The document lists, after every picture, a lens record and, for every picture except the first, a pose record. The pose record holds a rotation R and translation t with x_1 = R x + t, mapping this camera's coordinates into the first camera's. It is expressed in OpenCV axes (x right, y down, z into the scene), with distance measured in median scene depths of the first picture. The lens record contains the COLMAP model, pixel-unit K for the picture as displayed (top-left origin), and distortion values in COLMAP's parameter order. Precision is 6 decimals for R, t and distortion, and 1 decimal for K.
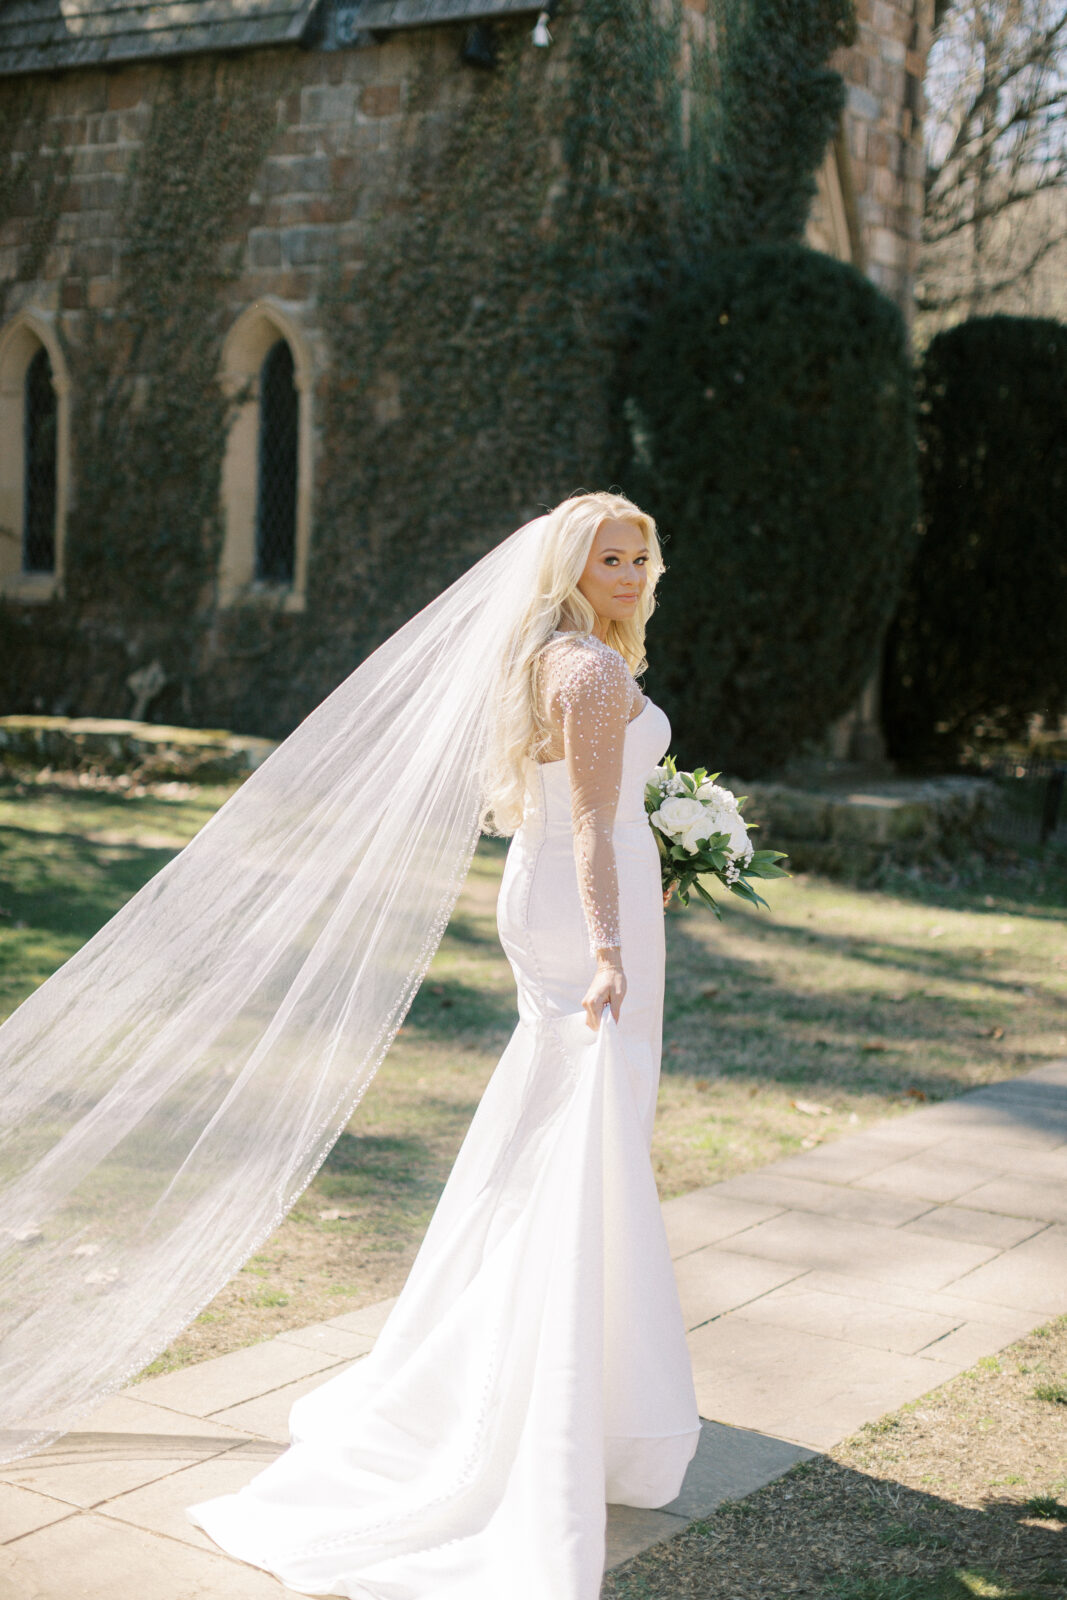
lens RADIAL K [[2297.1, 0, 527.7], [0, 2297.1, 799.0], [0, 0, 1]] dist [-0.039542, 0.155130]
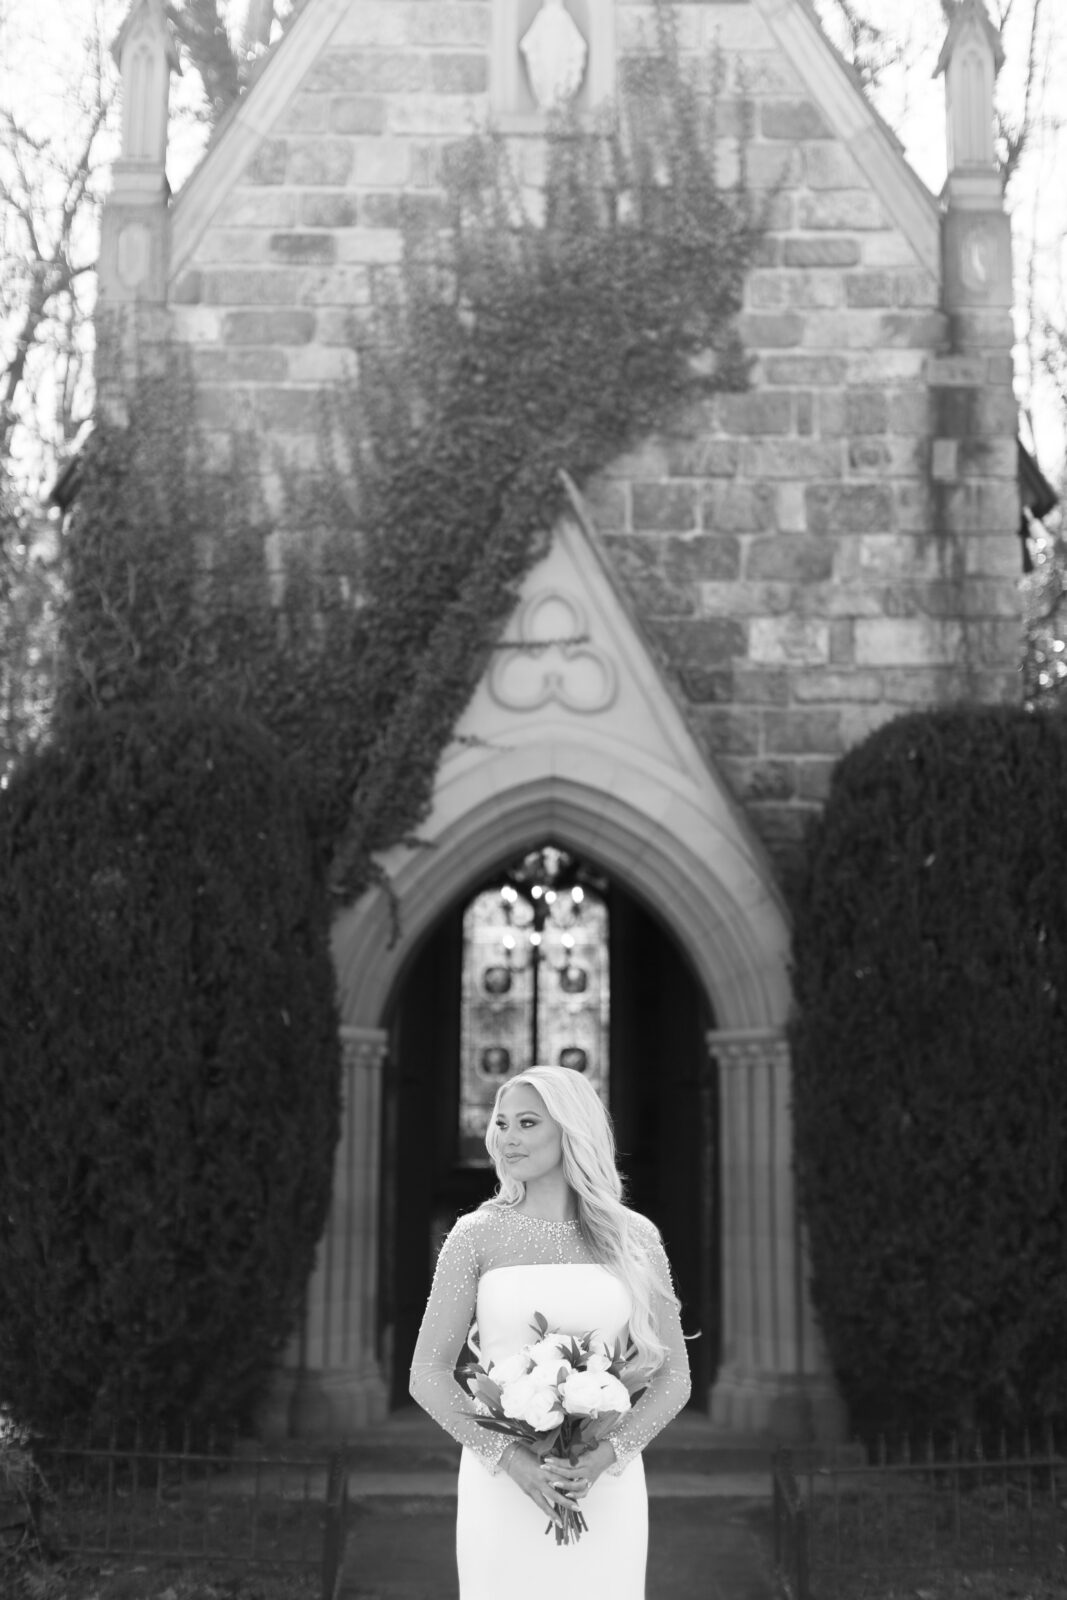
lens RADIAL K [[2309.2, 0, 518.4], [0, 2309.2, 792.1], [0, 0, 1]] dist [0.021318, -0.004077]
pose [[0.550119, -0.157862, -0.820030, 0.737626], [-0.065248, 0.970843, -0.230667, -0.042824], [0.832534, 0.180399, 0.523779, 0.652670]]
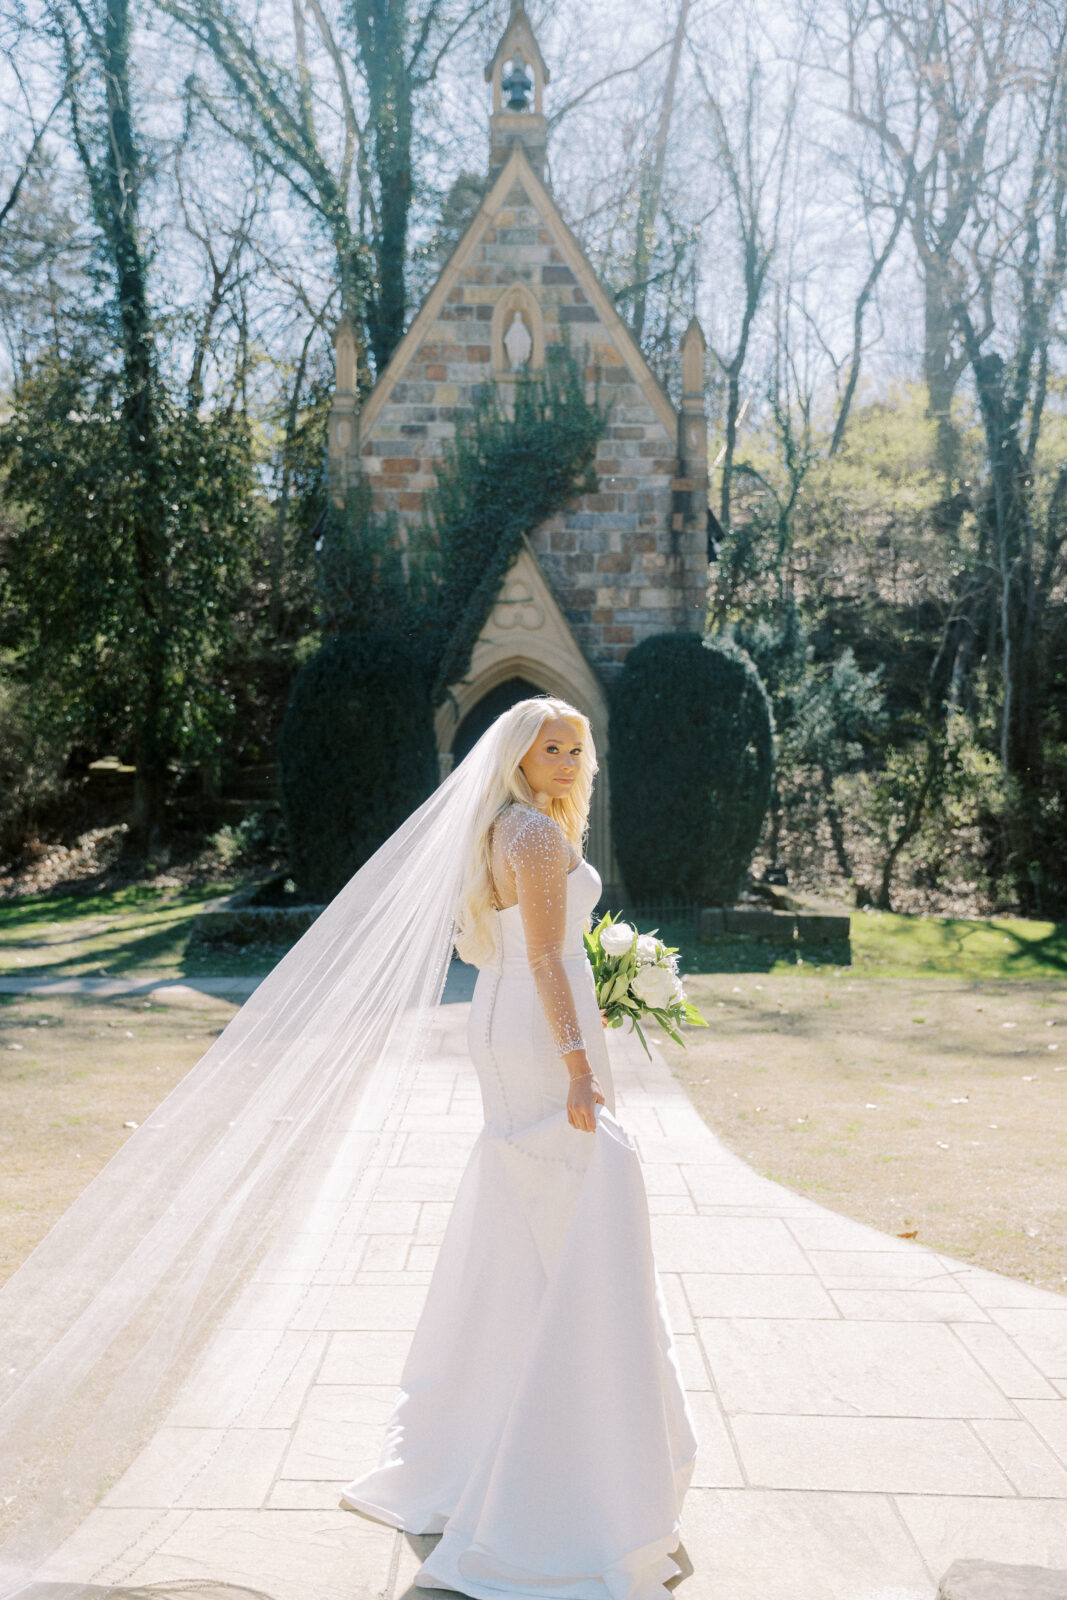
lens RADIAL K [[1525.2, 0, 528.2], [0, 1525.2, 801.4], [0, 0, 1]] dist [0.030139, 0.007529]
pose [[0.566238, -0.021956, -0.823949, 1.164068], [-0.059140, 0.995986, -0.067183, -0.017954], [0.822118, 0.086771, 0.562667, 0.365848]]
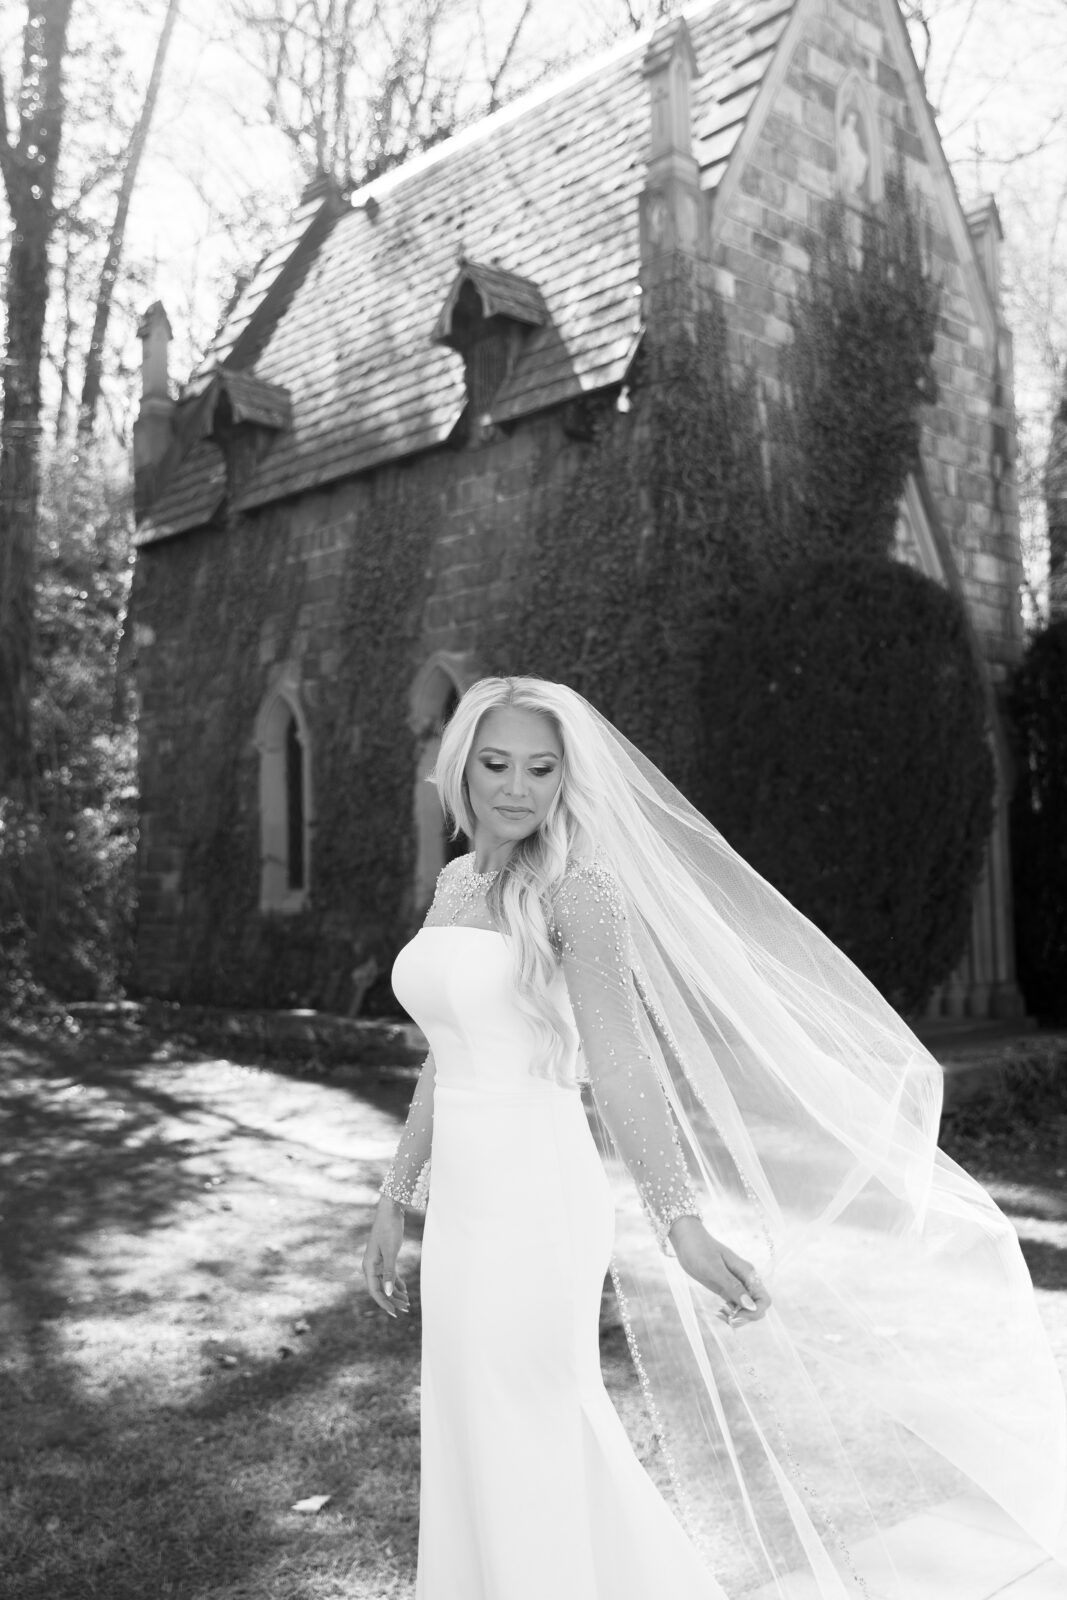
lens RADIAL K [[1544.8, 0, 526.7], [0, 1544.8, 778.3], [0, 0, 1]] dist [0.005164, 0.014843]
pose [[0.972212, -0.073535, -0.222255, 0.110463], [0.034962, 0.984345, -0.172748, -0.010324], [0.231478, 0.160177, 0.959563, 0.244102]]
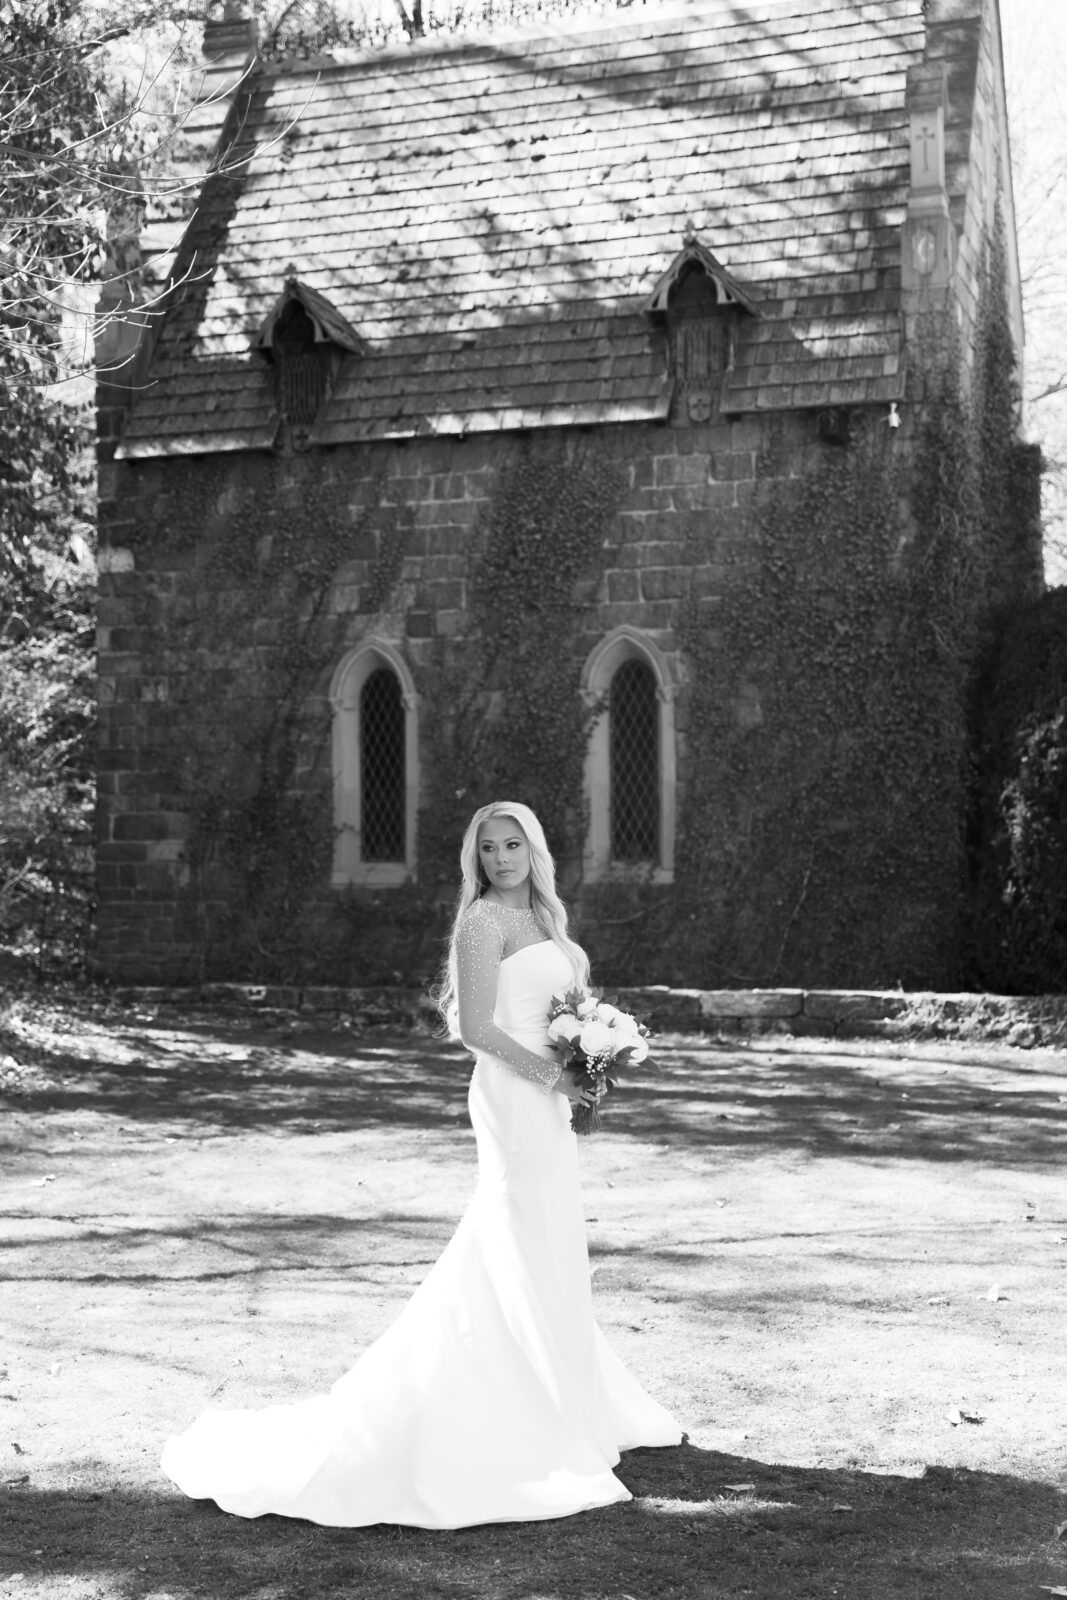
lens RADIAL K [[2187.4, 0, 532.9], [0, 2187.4, 804.2], [0, 0, 1]] dist [0.010122, -0.031056]
pose [[0.971647, -0.035183, 0.233804, -0.443777], [0.062703, 0.991803, -0.111333, -0.000670], [-0.227970, 0.122836, 0.965889, -0.089083]]
